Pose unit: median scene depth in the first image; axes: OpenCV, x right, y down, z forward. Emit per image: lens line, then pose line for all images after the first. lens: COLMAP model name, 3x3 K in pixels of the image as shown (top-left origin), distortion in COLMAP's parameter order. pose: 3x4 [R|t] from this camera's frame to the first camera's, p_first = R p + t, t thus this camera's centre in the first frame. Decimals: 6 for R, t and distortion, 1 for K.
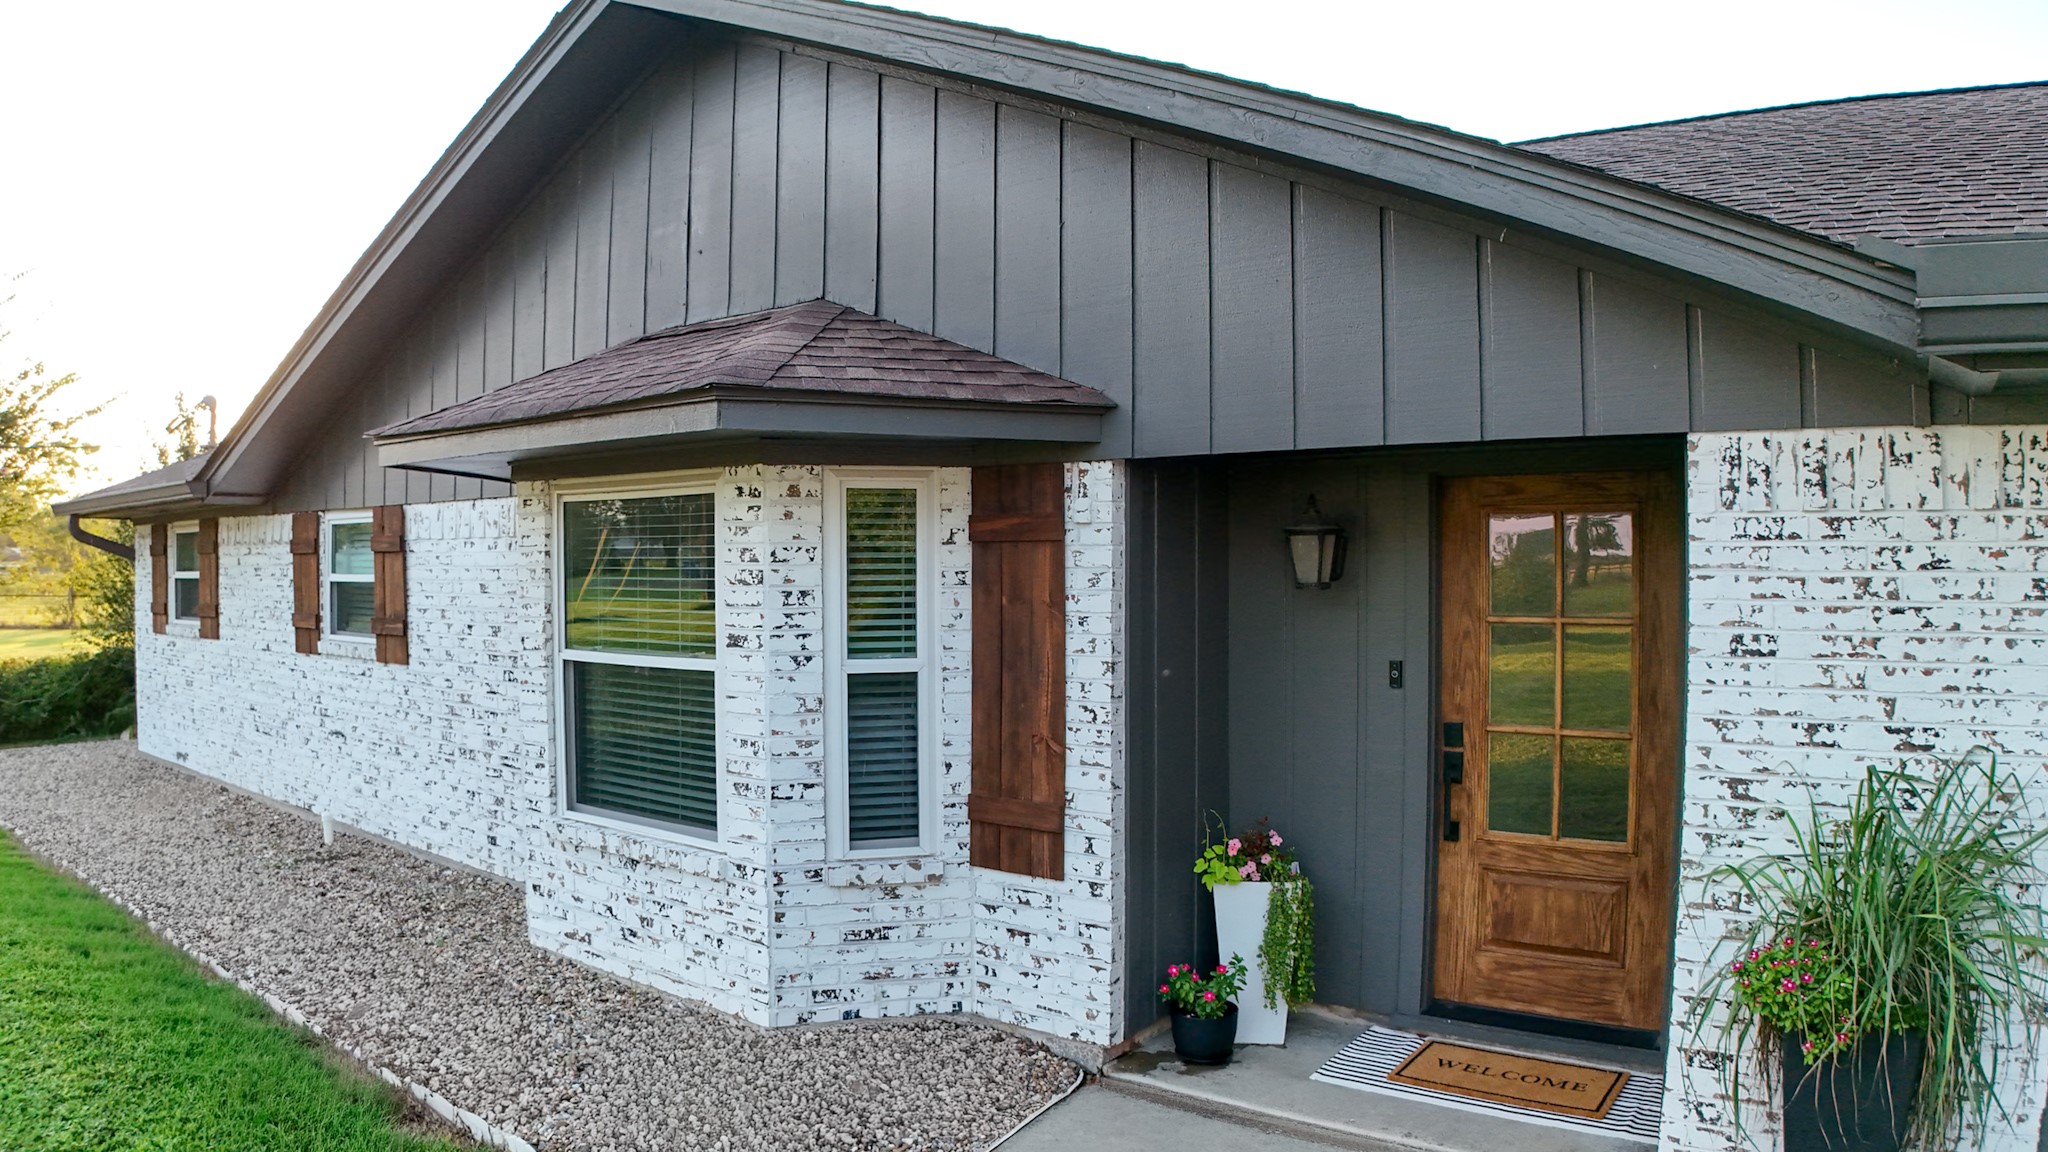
lens RADIAL K [[1311.8, 0, 1037.2], [0, 1311.8, 571.8], [0, 0, 1]] dist [-0.169934, 0.003562]
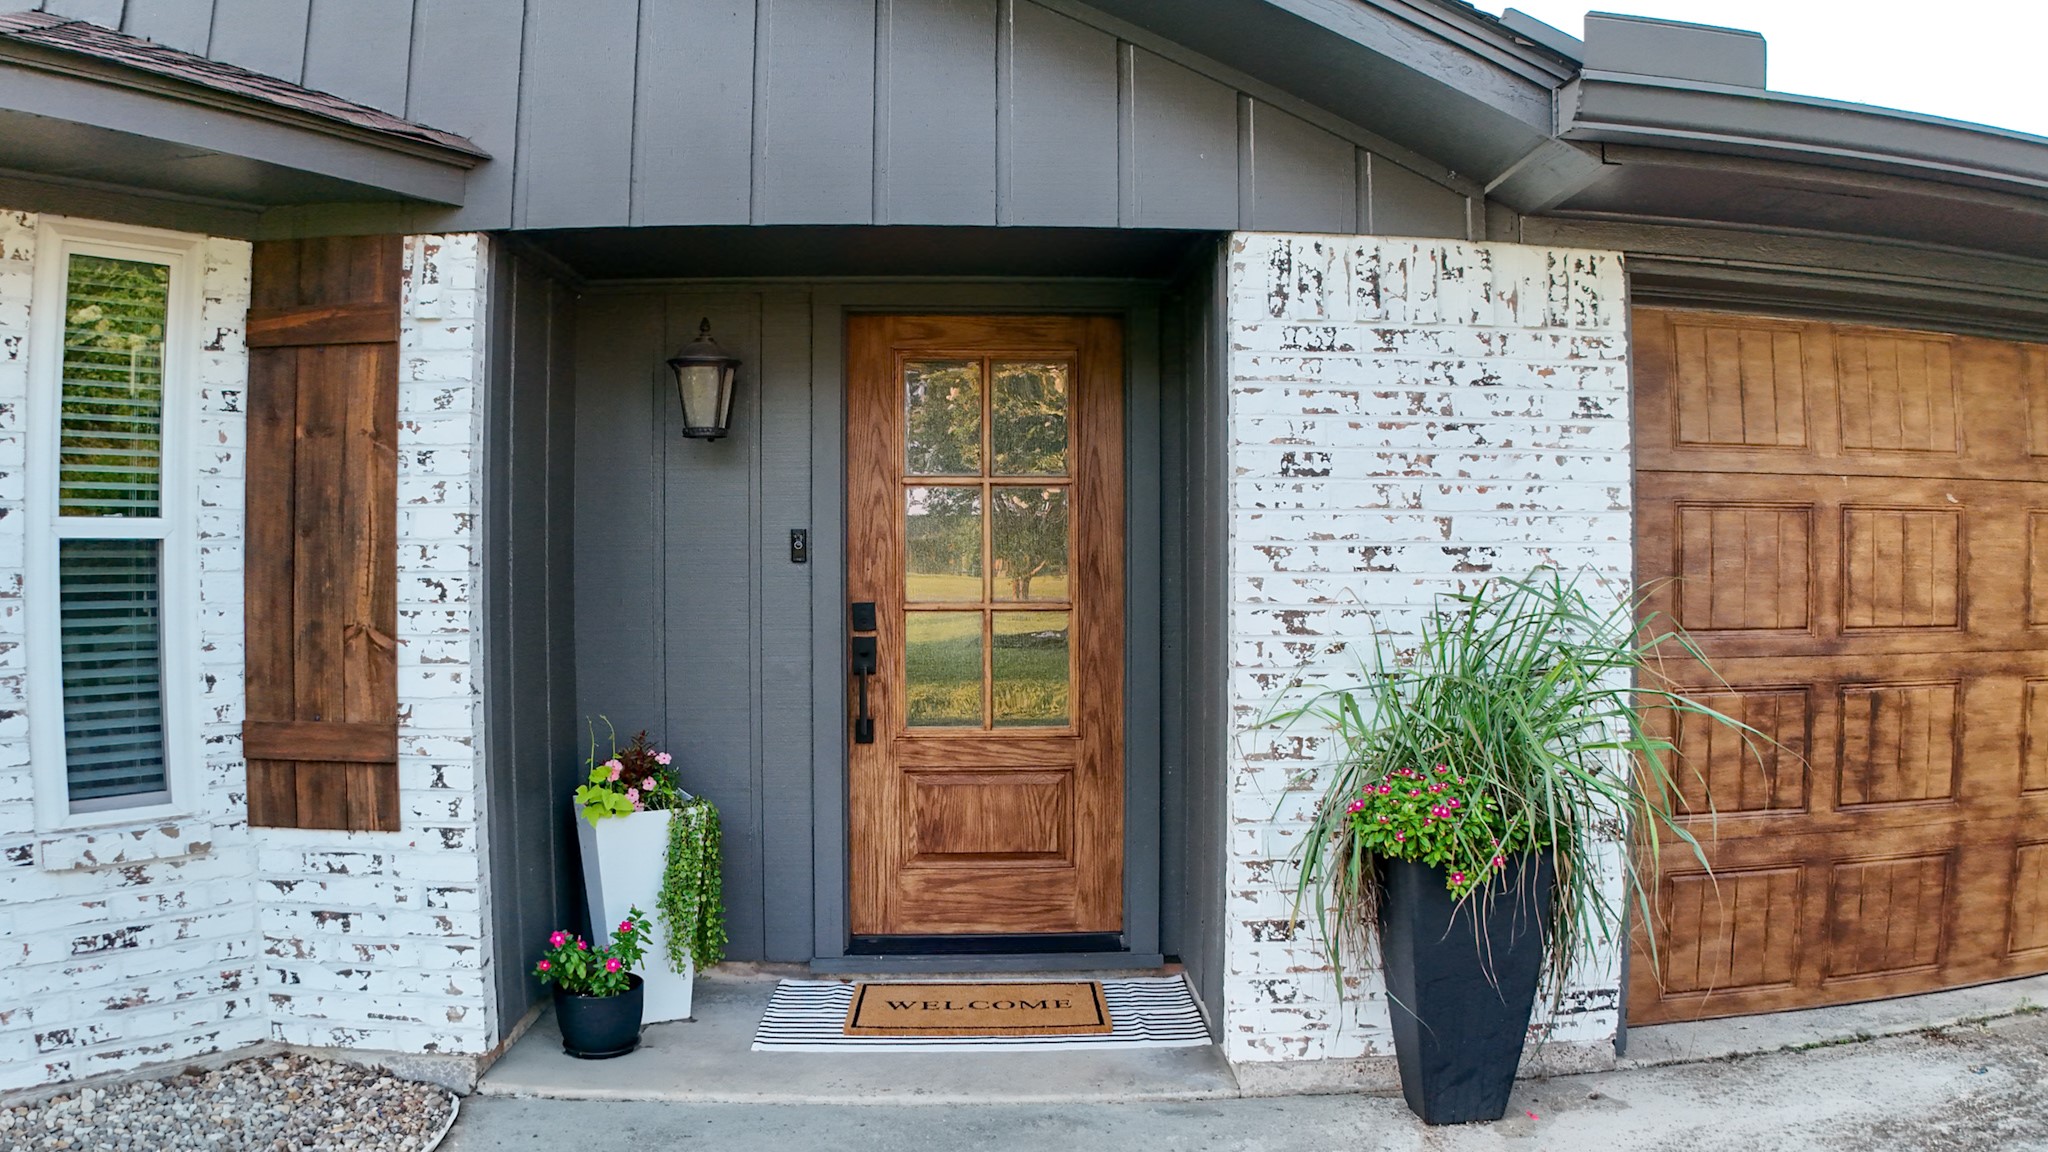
lens RADIAL K [[1311.8, 0, 1018.1], [0, 1311.8, 582.9], [0, 0, 1]] dist [-0.169934, 0.003562]
pose [[0.786611, -0.007826, 0.617399, -0.131988], [0.002259, 0.999949, 0.009798, 0.098014], [-0.617444, -0.006312, 0.786589, 0.265157]]
